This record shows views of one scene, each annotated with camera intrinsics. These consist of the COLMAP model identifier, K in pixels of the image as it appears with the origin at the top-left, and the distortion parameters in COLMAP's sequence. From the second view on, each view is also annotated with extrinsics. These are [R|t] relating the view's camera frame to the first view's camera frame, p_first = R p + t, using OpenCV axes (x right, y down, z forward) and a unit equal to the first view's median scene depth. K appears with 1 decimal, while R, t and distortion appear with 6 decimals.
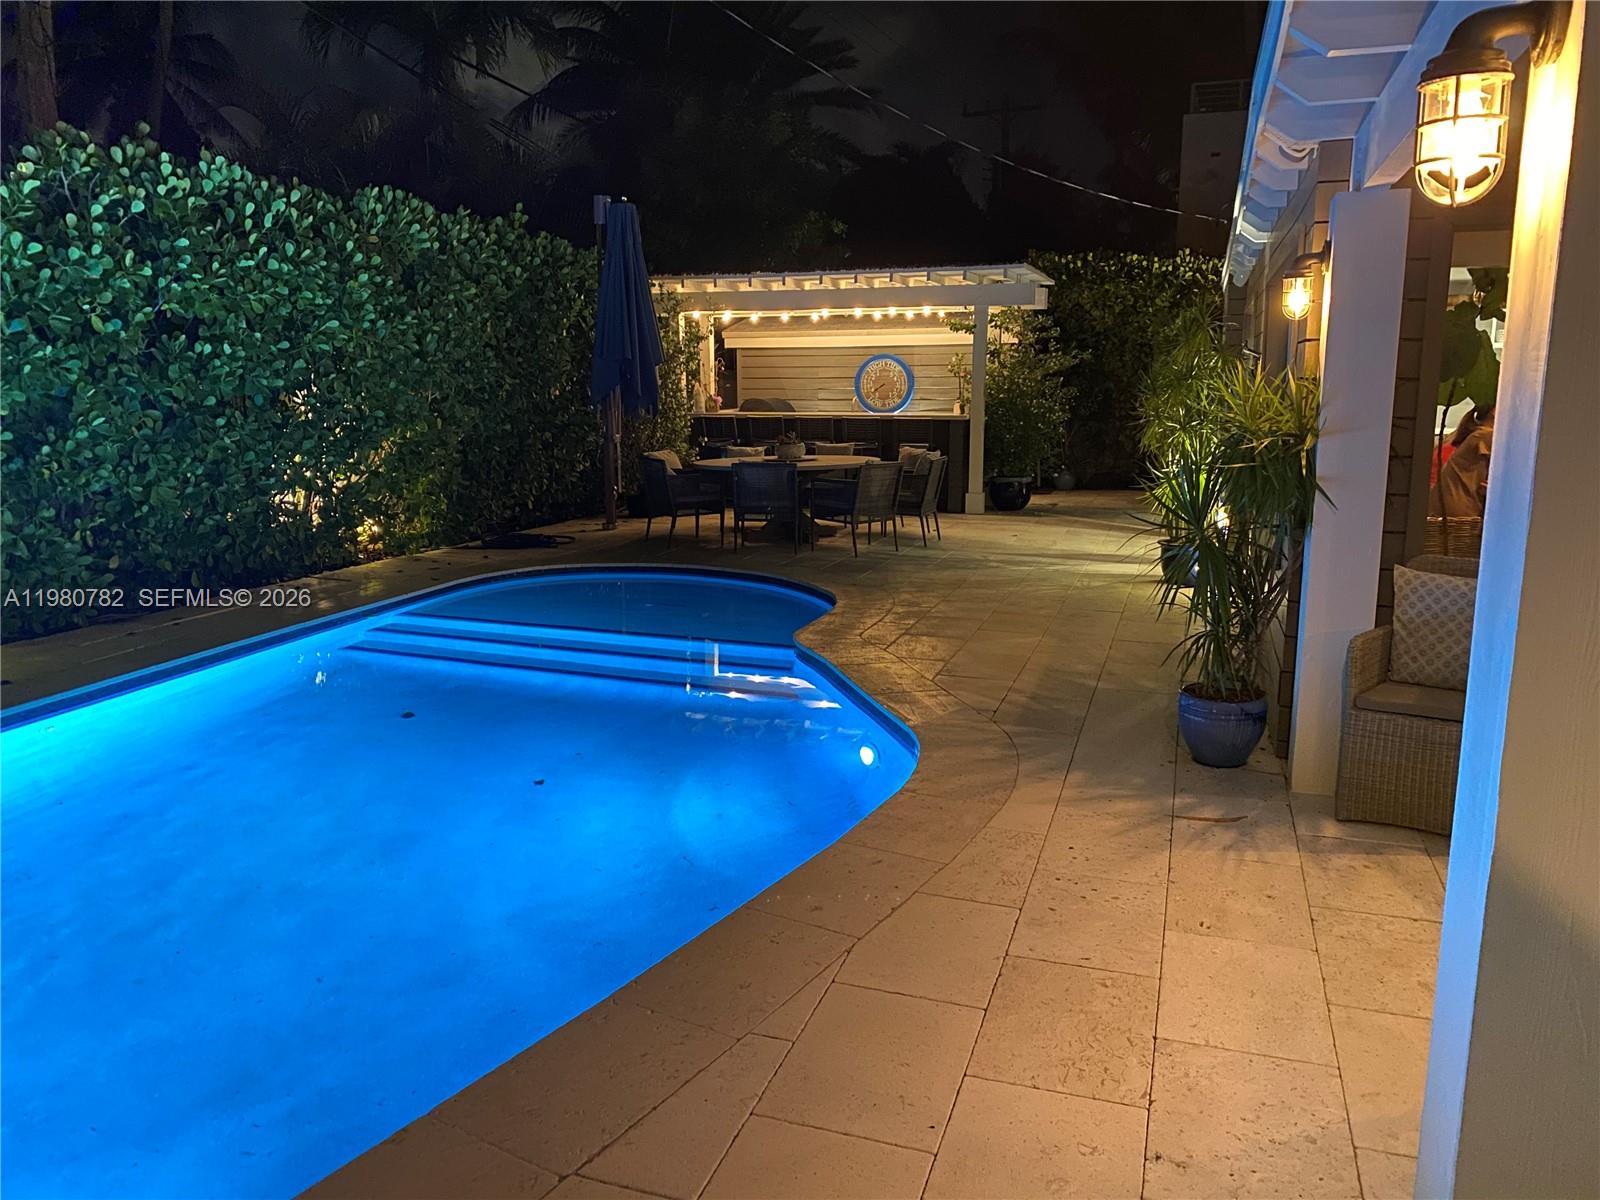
lens RADIAL K [[1214.0, 0, 800.0], [0, 1214.0, 600.0], [0, 0, 1]] dist [0.065130, -0.000635]
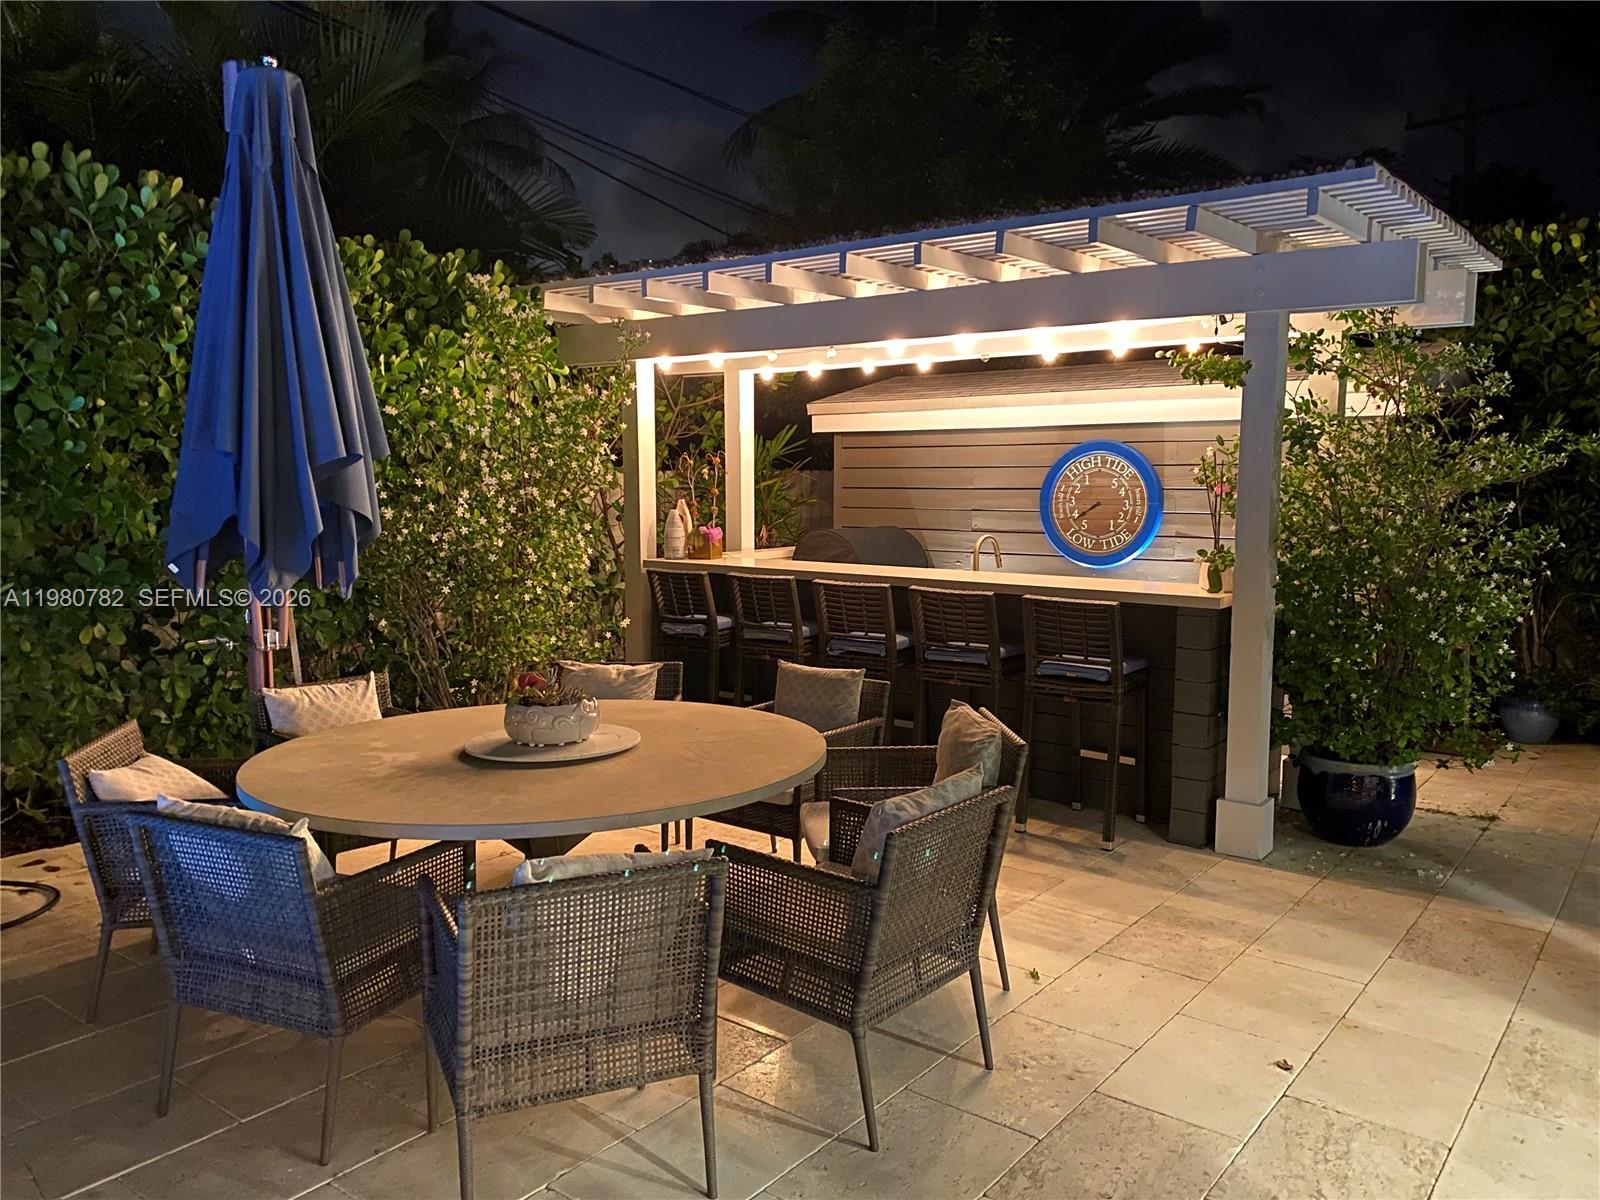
lens RADIAL K [[1188.3, 0, 800.0], [0, 1188.3, 600.0], [0, 0, 1]] dist [0.001325, -0.001250]
pose [[0.936116, 0.042340, -0.349132, 0.133017], [-0.066601, 0.996106, -0.057774, -0.112155], [0.345327, 0.077336, 0.935291, 0.562590]]
